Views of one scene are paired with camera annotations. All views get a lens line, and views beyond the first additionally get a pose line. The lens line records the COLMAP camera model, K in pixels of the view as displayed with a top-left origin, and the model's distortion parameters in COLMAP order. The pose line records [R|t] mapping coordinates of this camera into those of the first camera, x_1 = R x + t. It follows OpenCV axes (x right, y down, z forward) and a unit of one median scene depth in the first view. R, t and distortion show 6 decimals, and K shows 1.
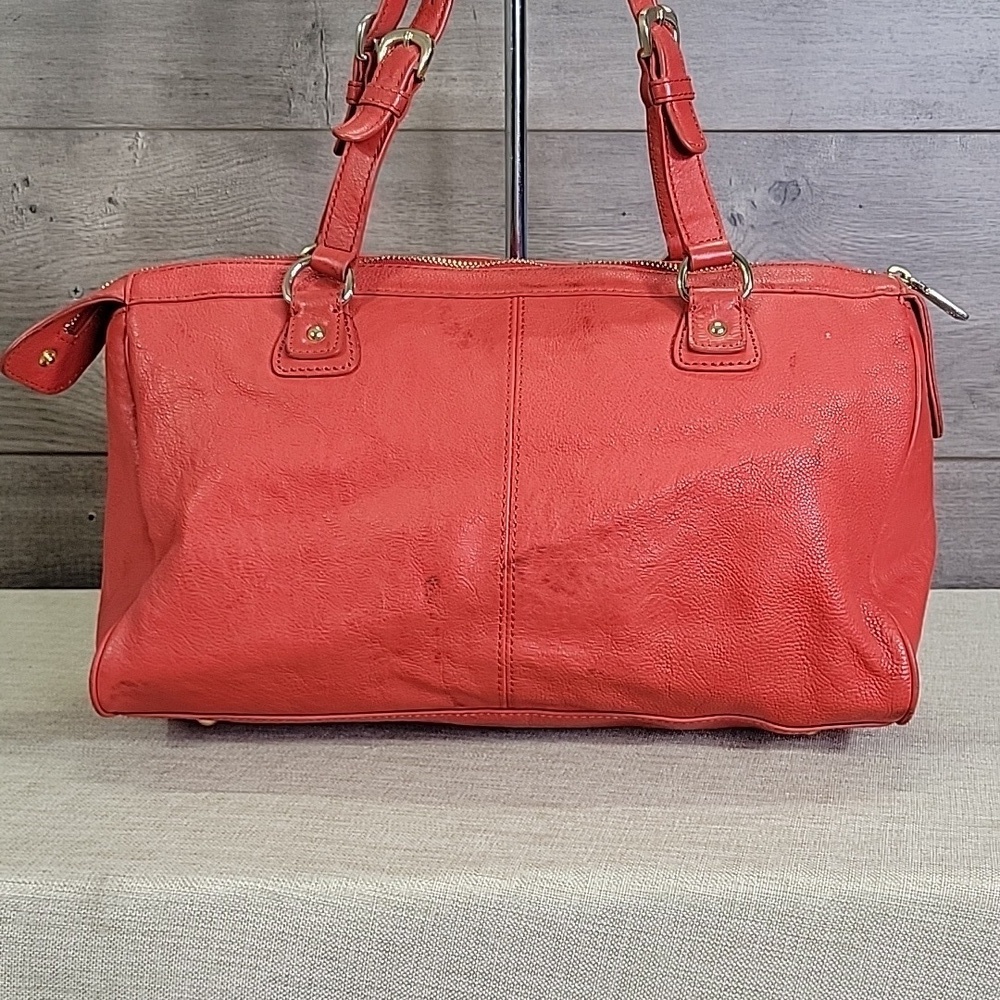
lens RADIAL K [[1688.4, 0, 494.4], [0, 1688.4, 510.8], [0, 0, 1]] dist [0.013958, -0.033124]
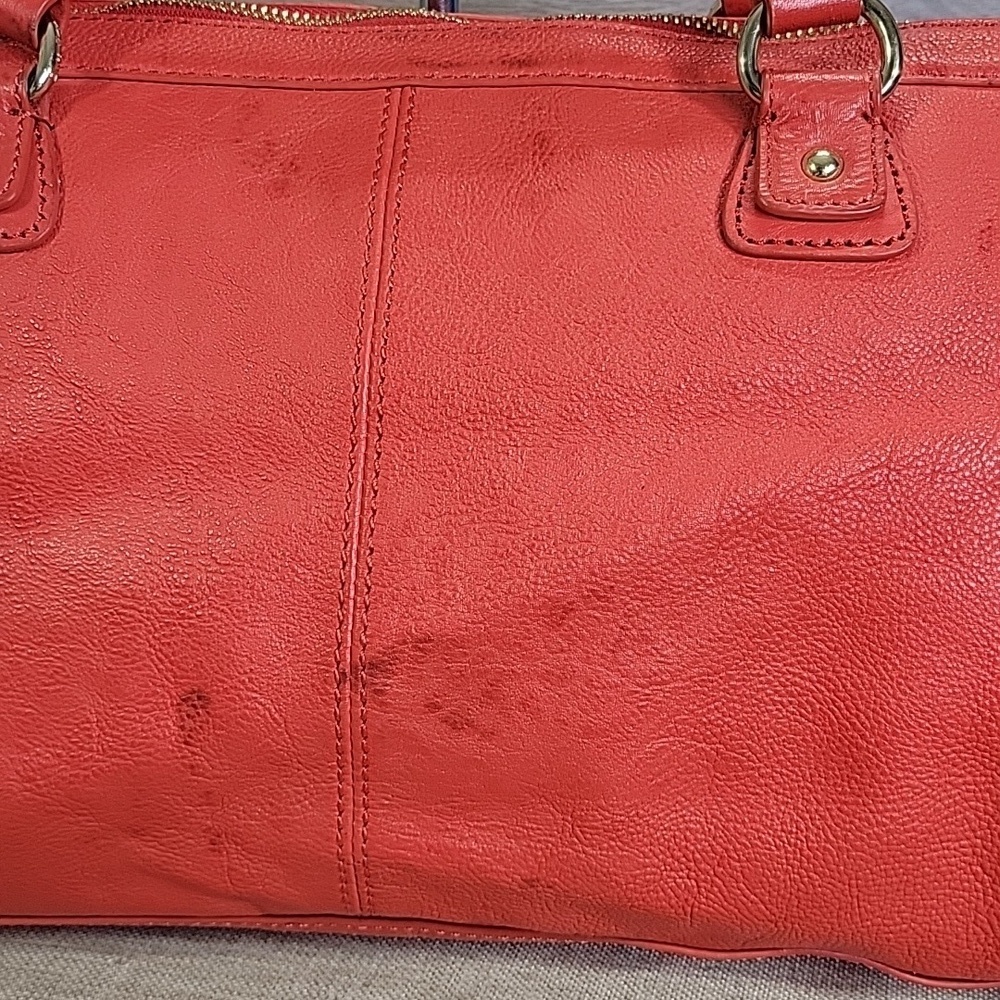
lens RADIAL K [[1684.5, 0, 477.5], [0, 1684.5, 501.2], [0, 0, 1]] dist [0.002381, 0.045018]
pose [[0.999138, 0.022103, -0.035140, 0.056689], [-0.017970, 0.993334, 0.113865, -0.067267], [0.037422, -0.113136, 0.992875, 0.531998]]
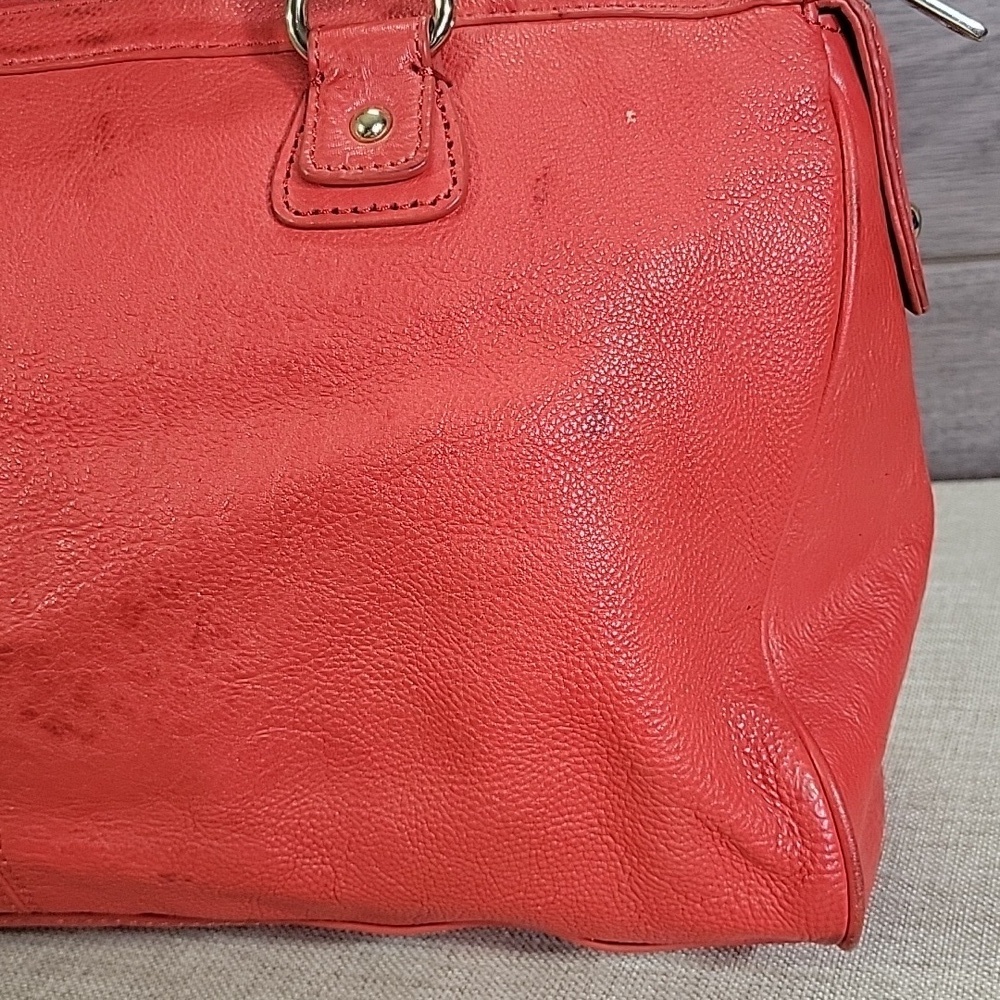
lens RADIAL K [[1684.5, 0, 477.5], [0, 1684.5, 501.2], [0, 0, 1]] dist [0.002381, 0.045018]
pose [[0.990352, -0.053432, -0.127857, 0.210442], [0.075091, 0.982388, 0.171101, -0.084360], [0.116463, -0.179051, 0.976922, 0.560625]]
